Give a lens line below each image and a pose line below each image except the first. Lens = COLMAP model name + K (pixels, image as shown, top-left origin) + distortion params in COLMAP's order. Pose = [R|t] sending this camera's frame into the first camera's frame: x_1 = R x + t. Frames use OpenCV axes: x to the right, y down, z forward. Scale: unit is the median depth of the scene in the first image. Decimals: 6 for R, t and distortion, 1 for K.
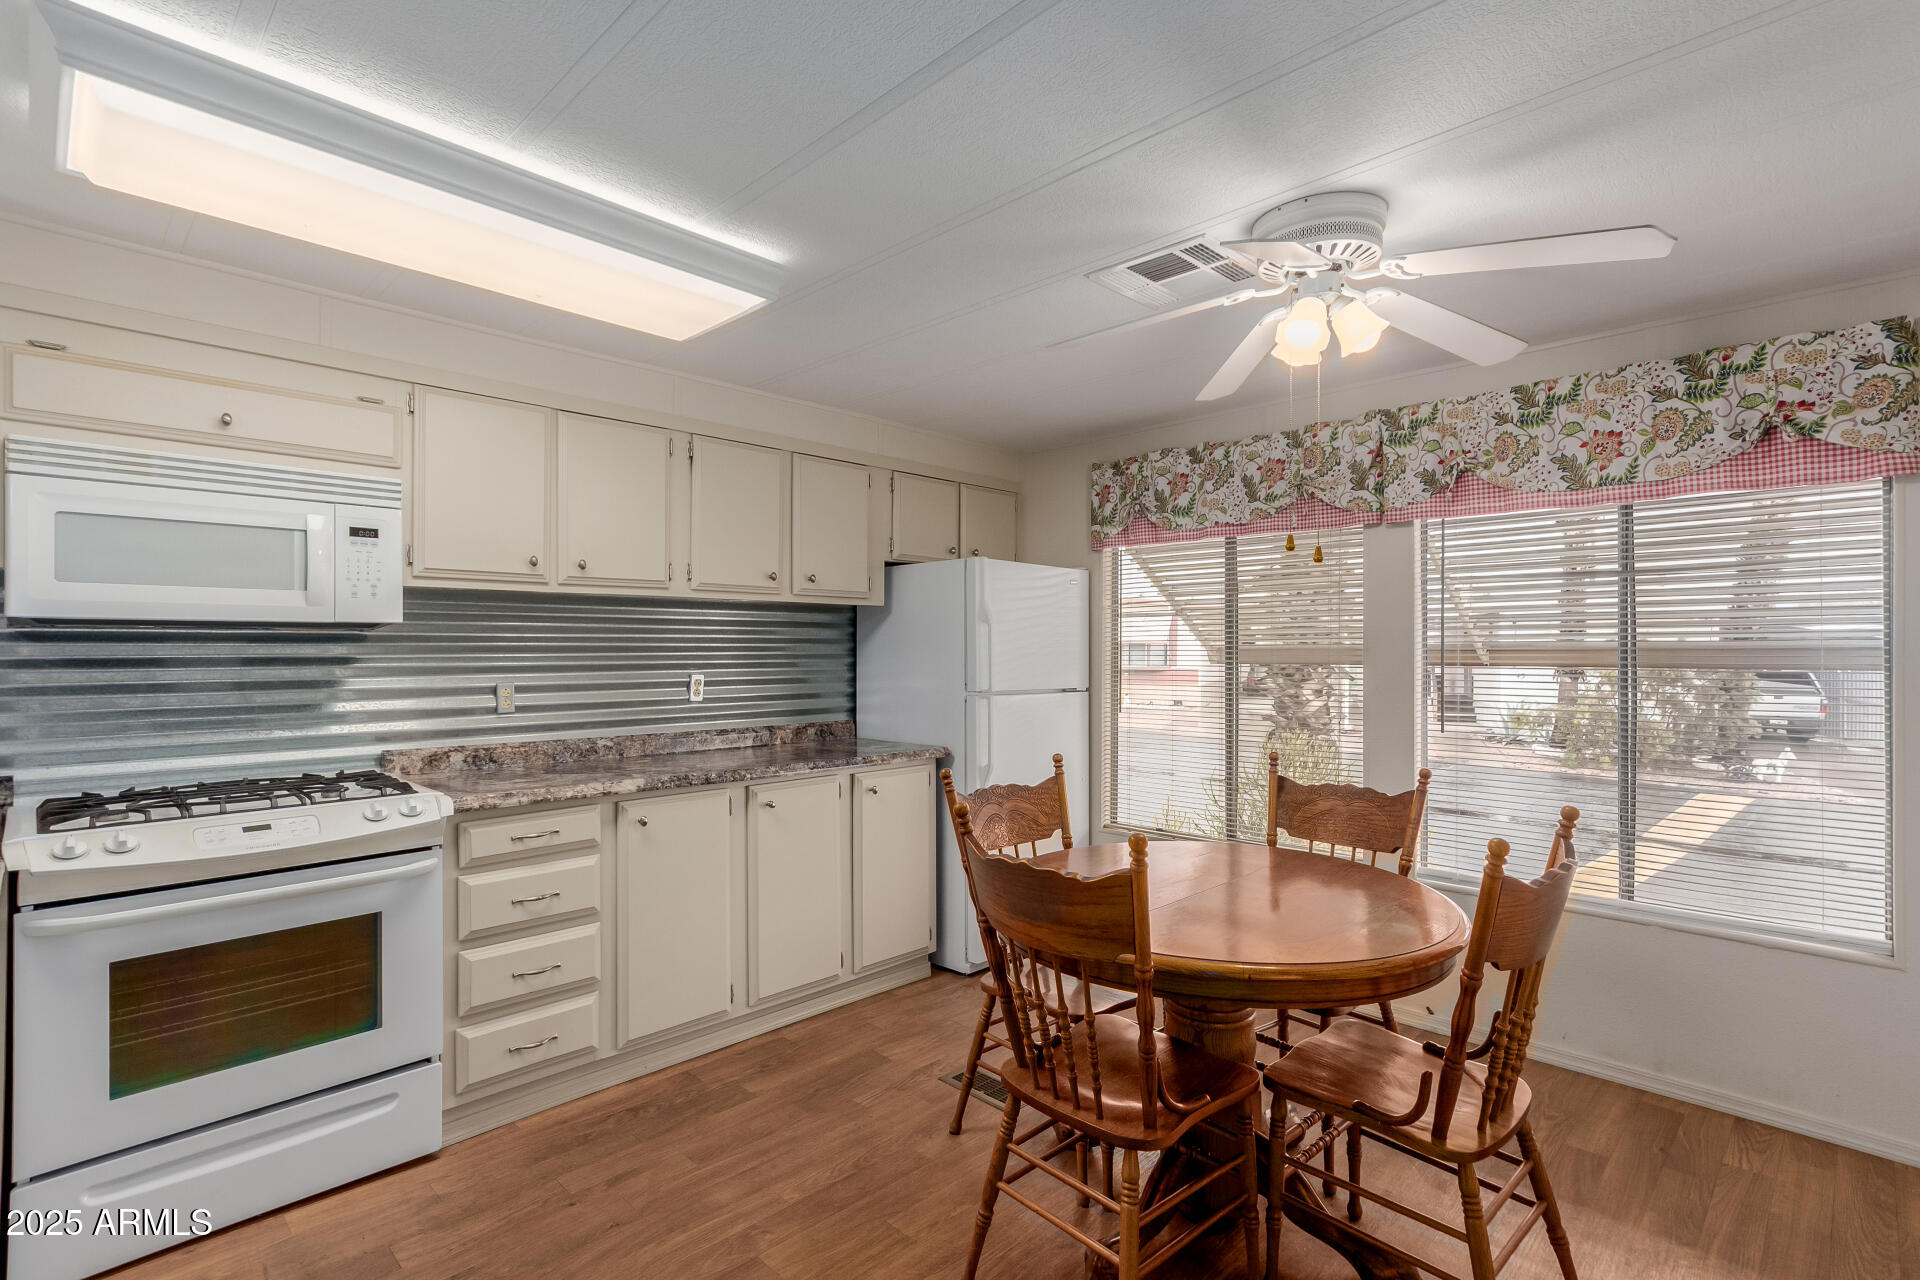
lens RADIAL K [[899.6, 0, 947.2], [0, 899.6, 640.8], [0, 0, 1]] dist [0.005469, 0.000992]
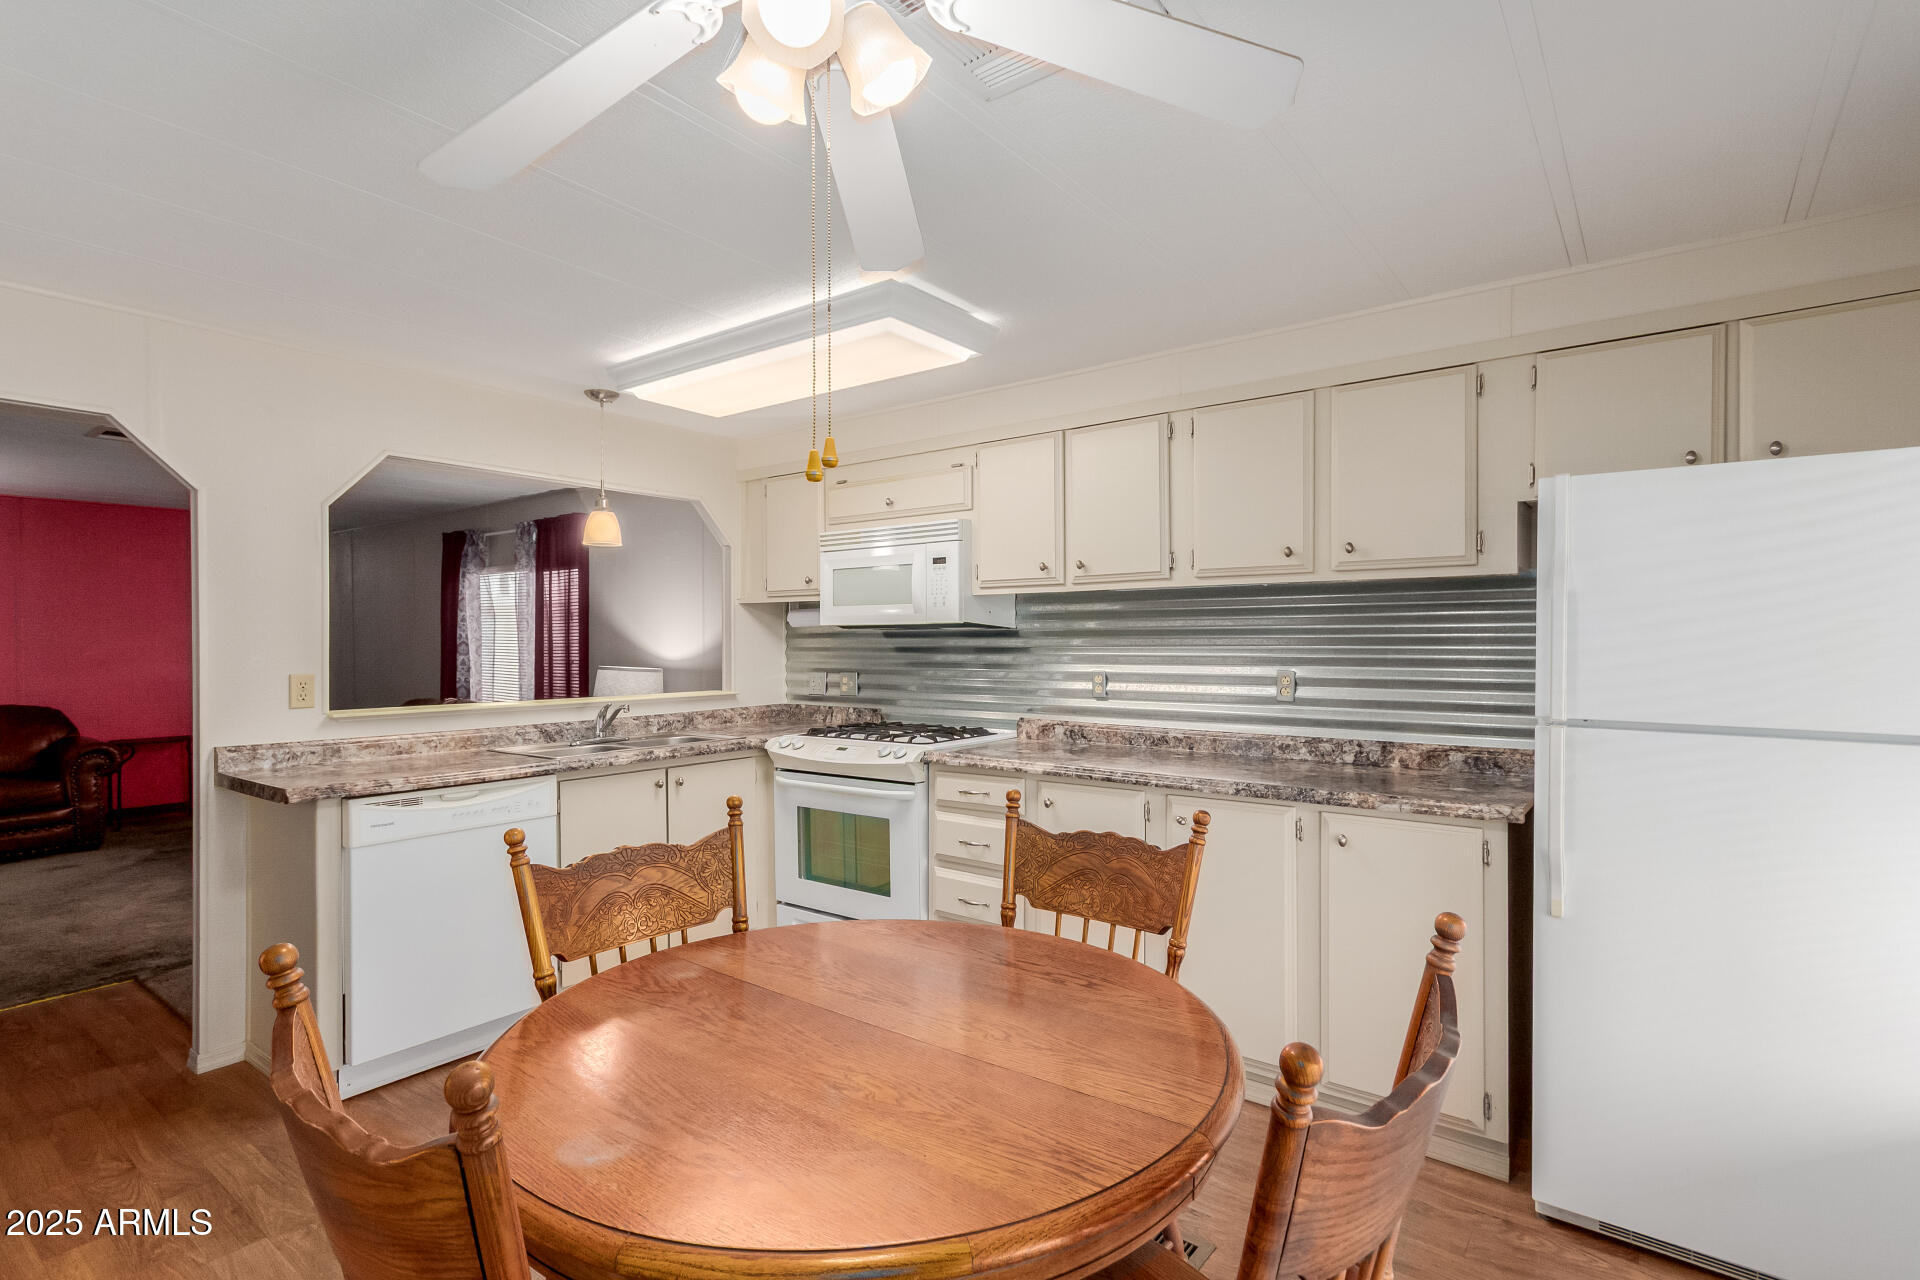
lens RADIAL K [[899.6, 0, 944.5], [0, 899.6, 640.0], [0, 0, 1]] dist [0.005469, 0.000992]
pose [[0.158970, -0.004235, -0.987274, 0.724025], [0.007844, 0.999965, -0.003026, 0.009997], [0.987252, -0.007263, 0.158998, 0.734536]]
